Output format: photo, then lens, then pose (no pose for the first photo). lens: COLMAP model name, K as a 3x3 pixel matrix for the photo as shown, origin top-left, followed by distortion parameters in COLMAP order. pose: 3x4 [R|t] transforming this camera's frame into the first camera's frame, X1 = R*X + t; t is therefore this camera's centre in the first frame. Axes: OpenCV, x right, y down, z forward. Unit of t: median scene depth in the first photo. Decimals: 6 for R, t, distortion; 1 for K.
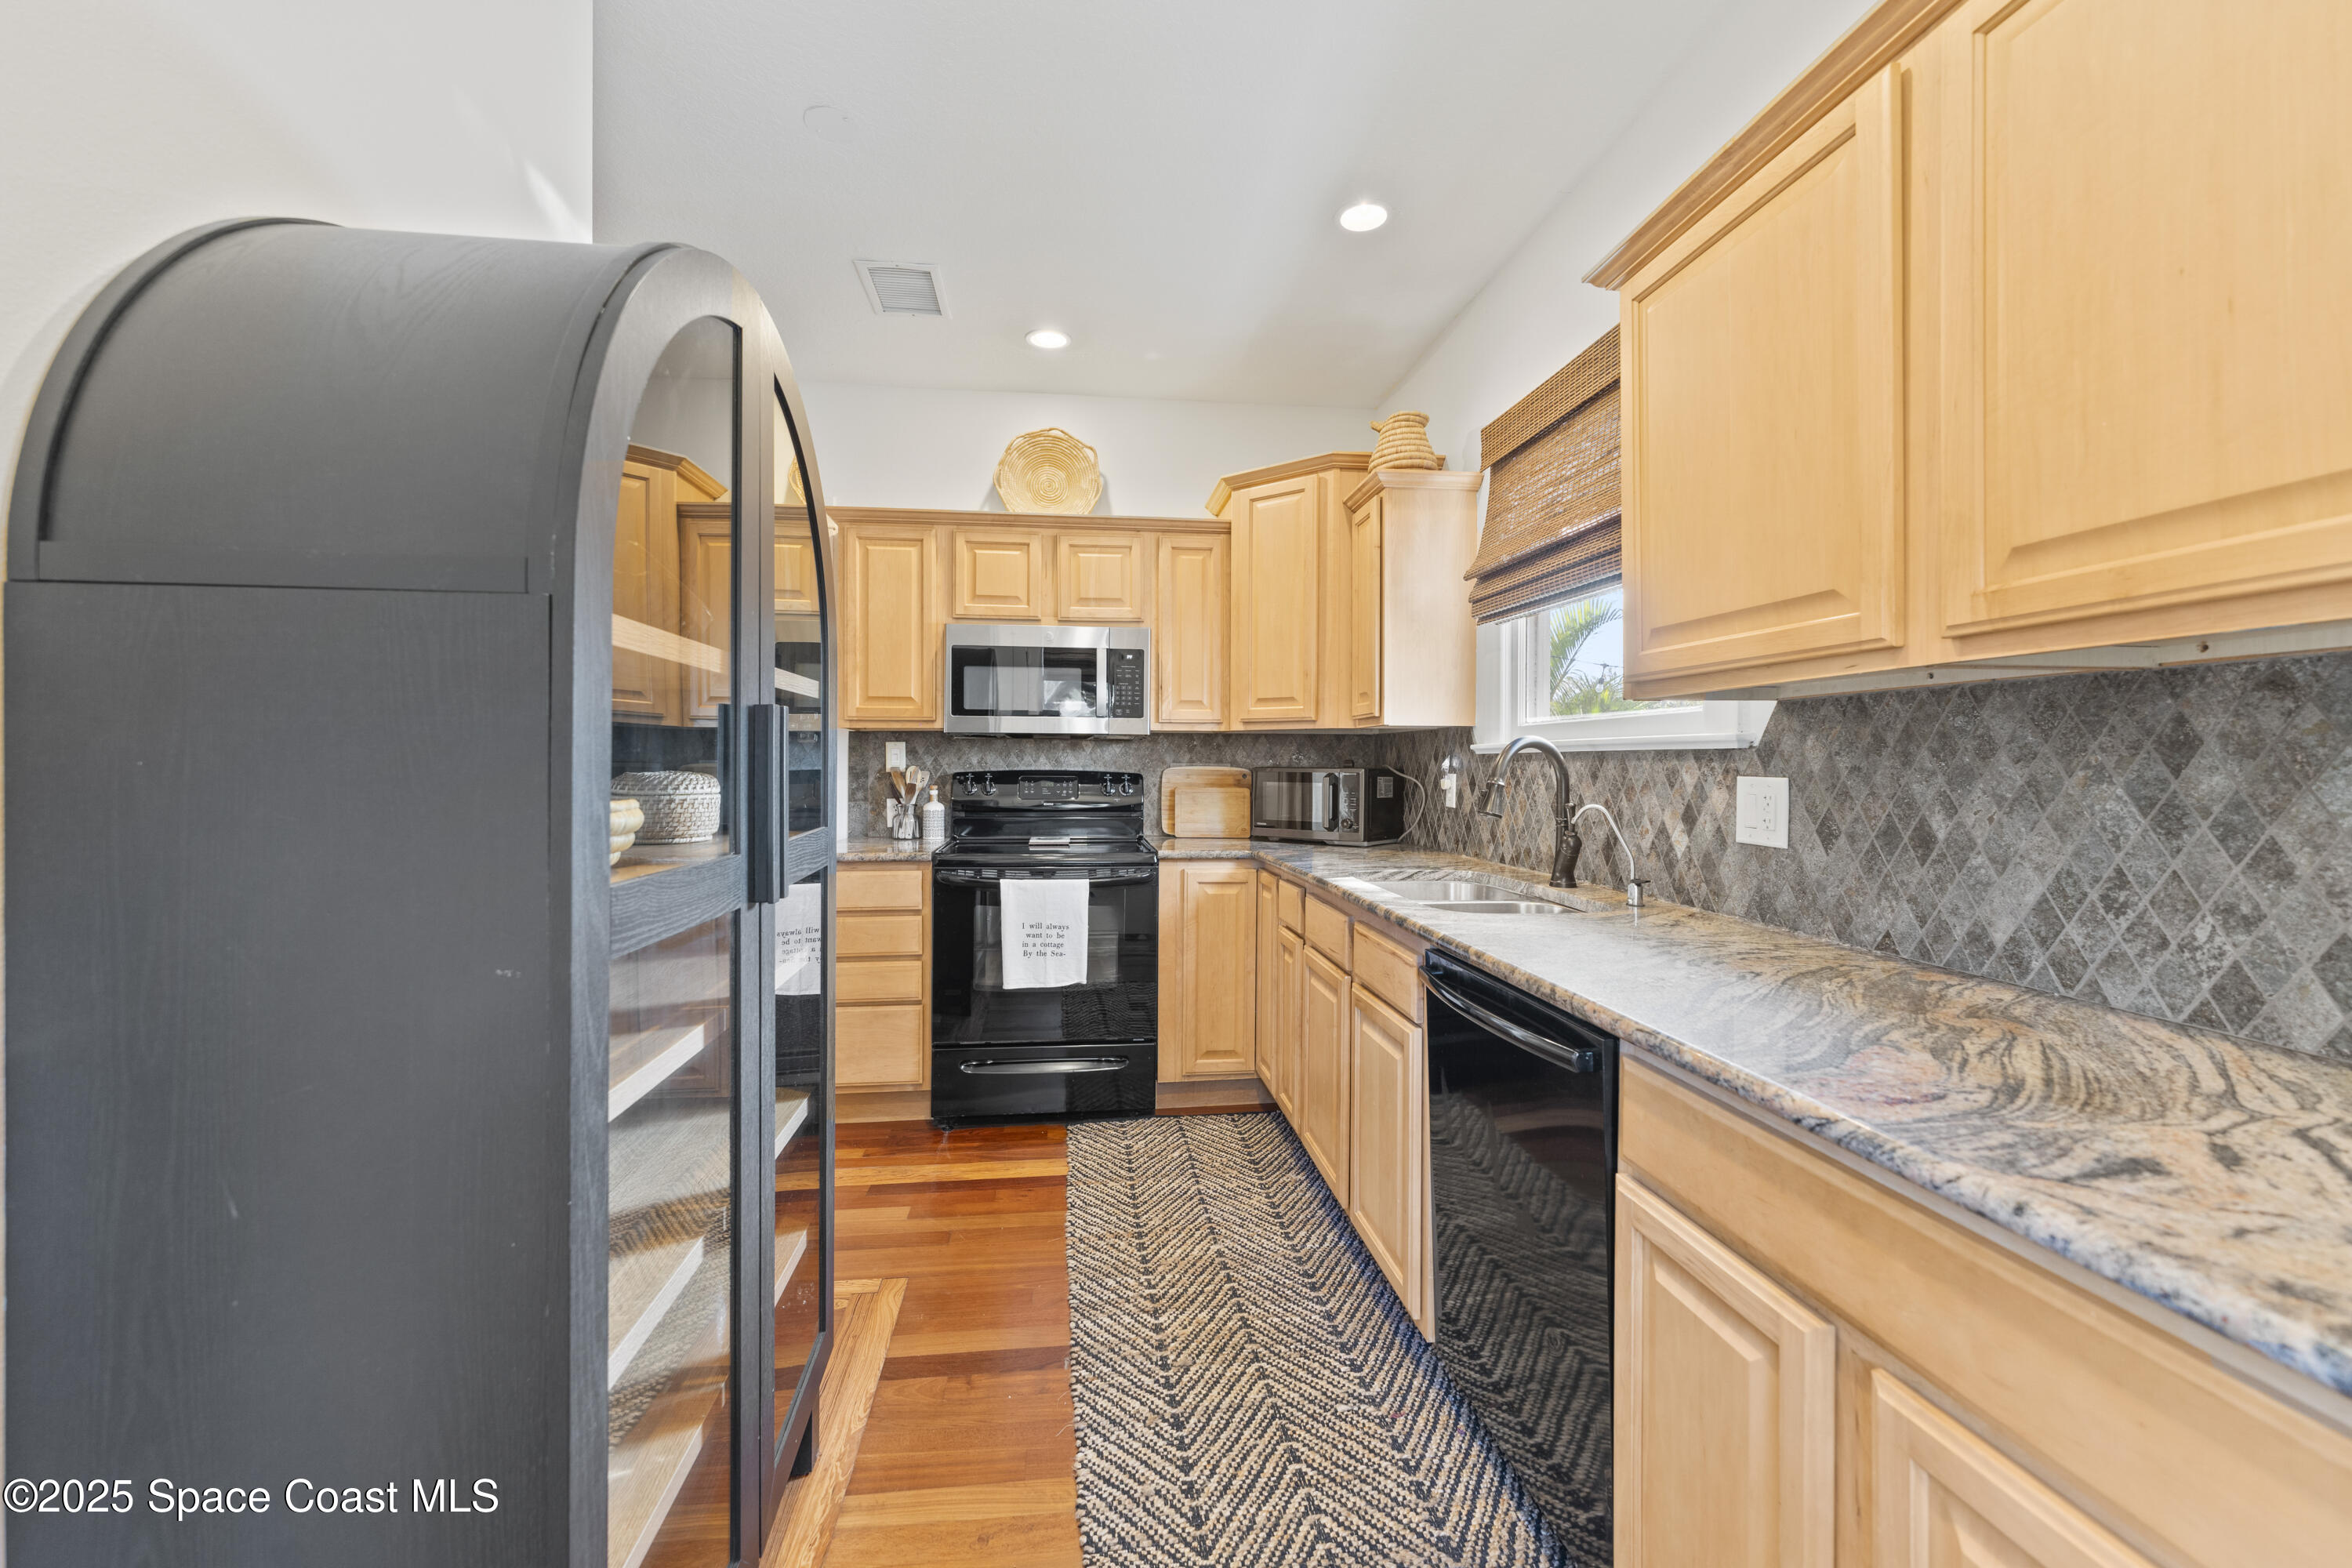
lens RADIAL K [[949.2, 0, 1175.1], [0, 949.2, 764.4], [0, 0, 1]] dist [-0.000066, 0.000015]
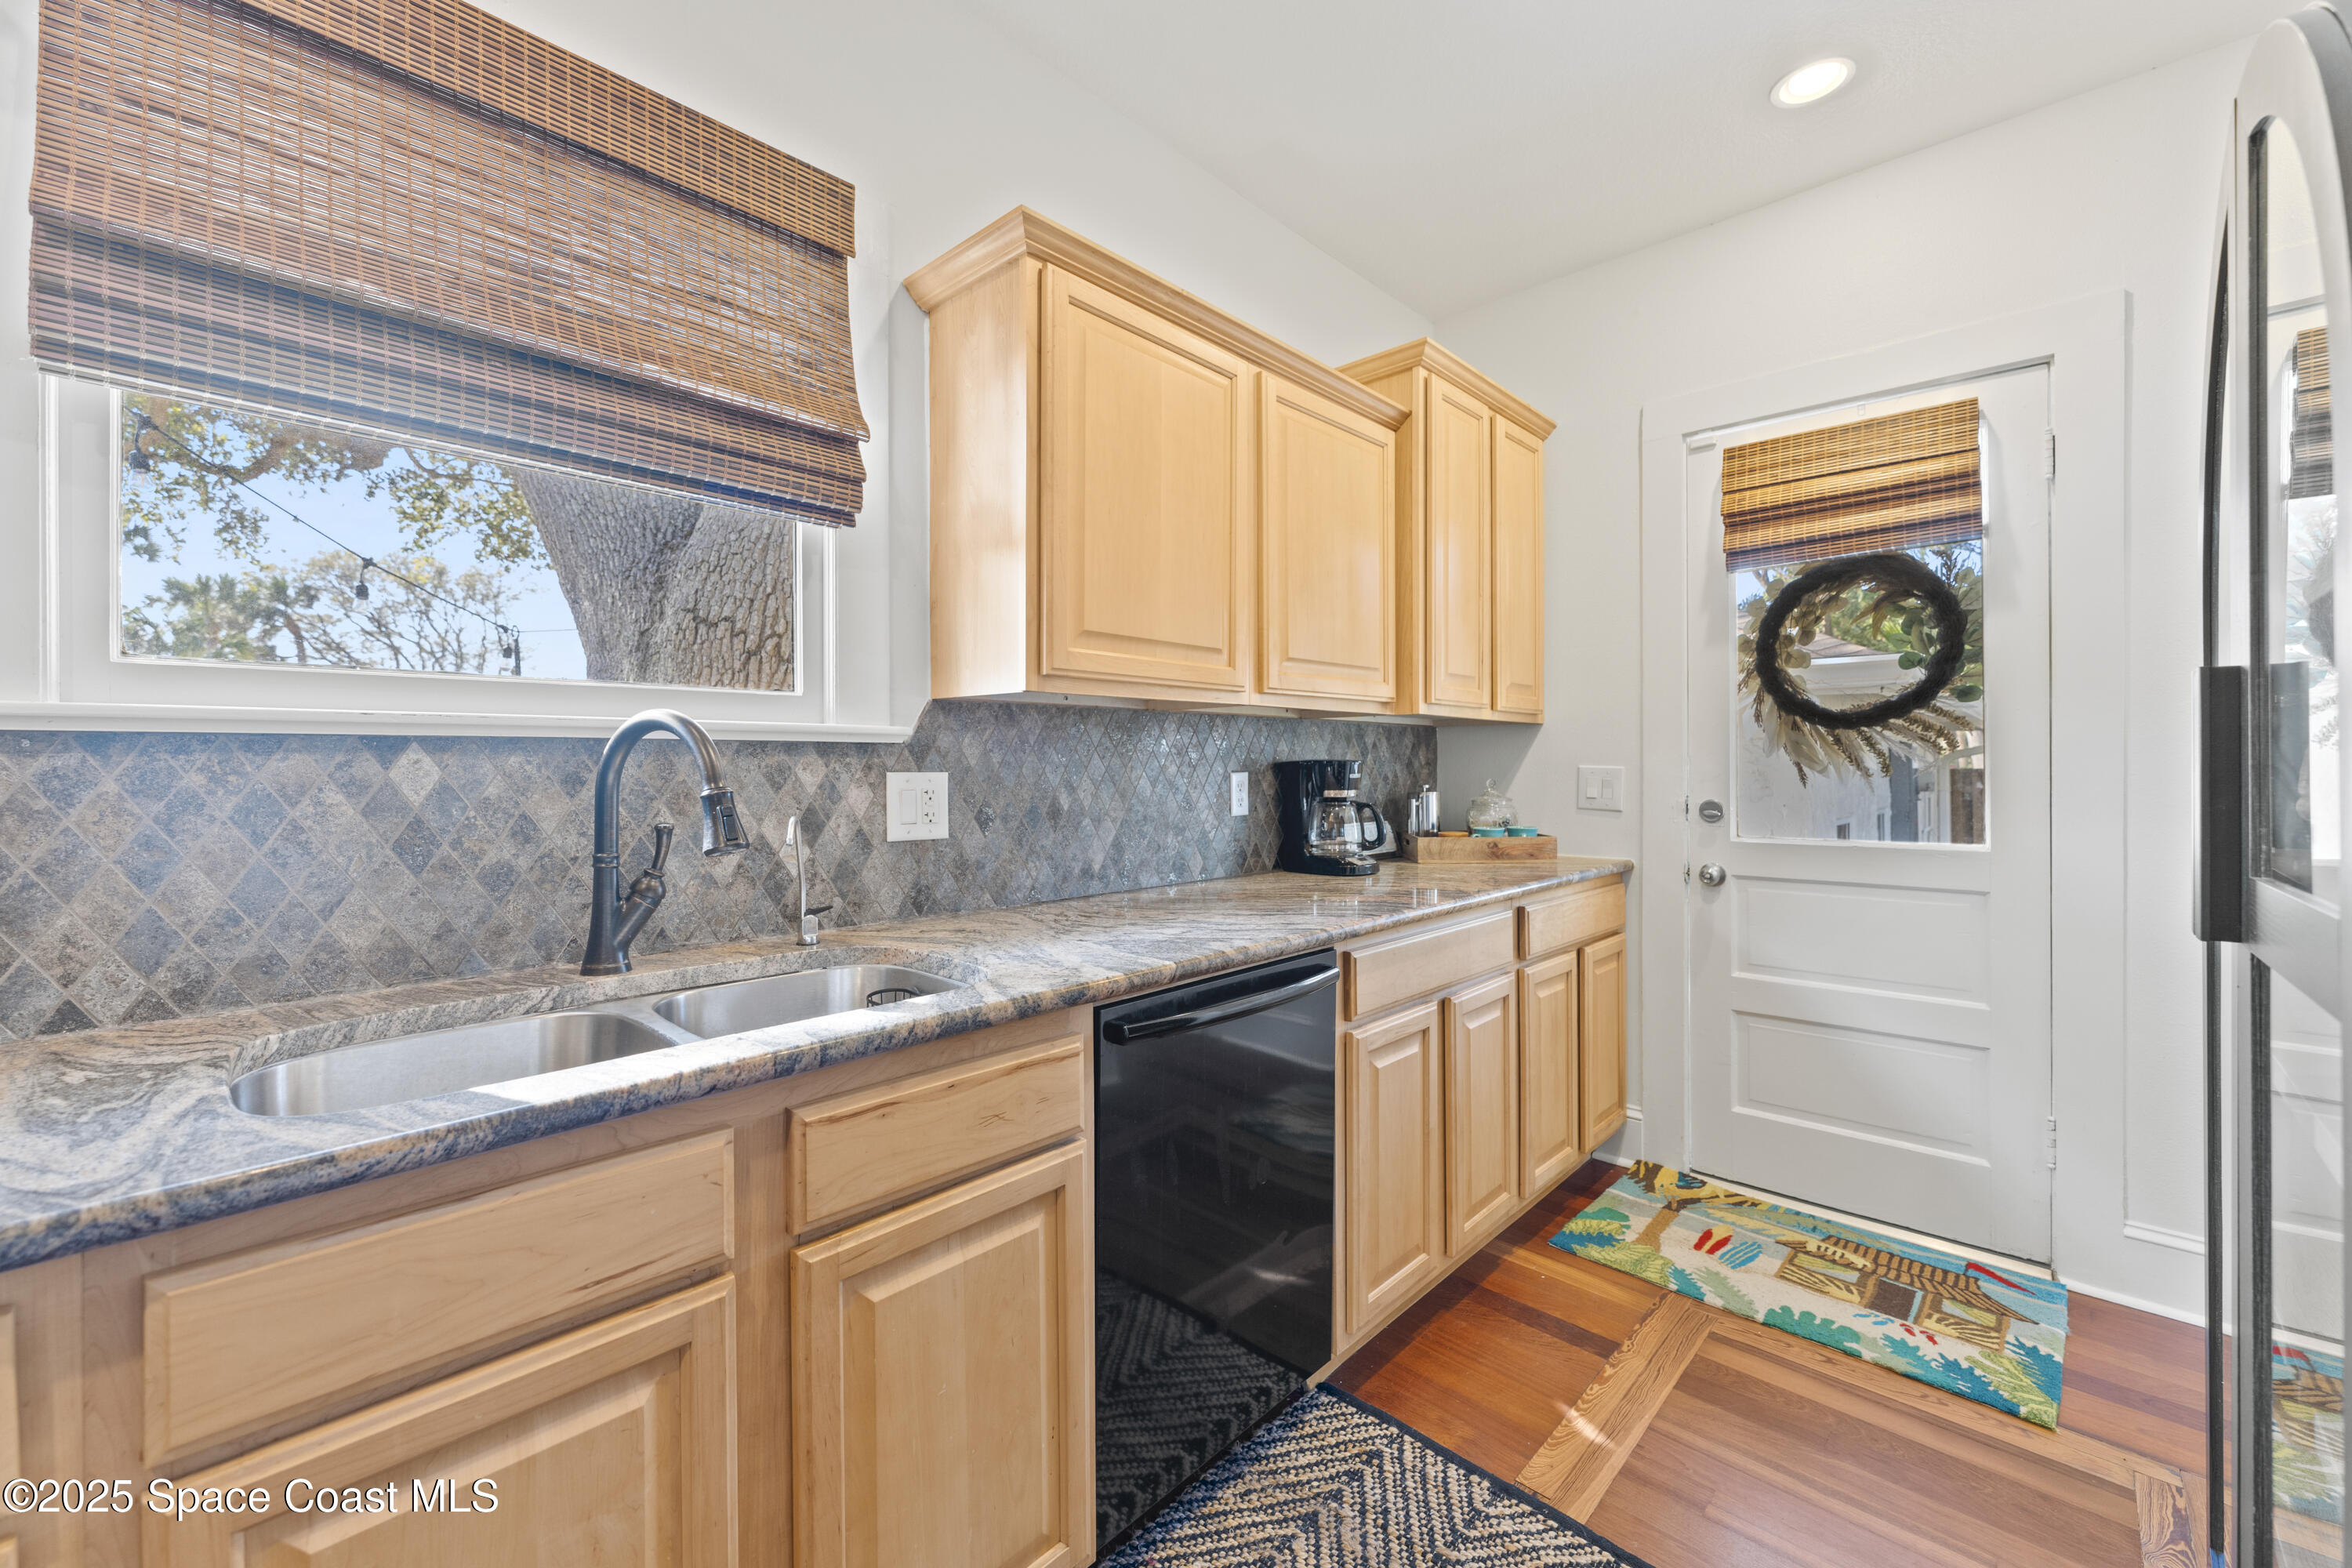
lens RADIAL K [[949.2, 0, 1171.6], [0, 949.2, 777.6], [0, 0, 1]] dist [-0.000066, 0.000015]
pose [[-0.641040, -0.003517, 0.767499, -0.325690], [0.009486, 0.999877, 0.012505, 0.008810], [-0.767448, 0.015297, -0.640928, 1.419531]]
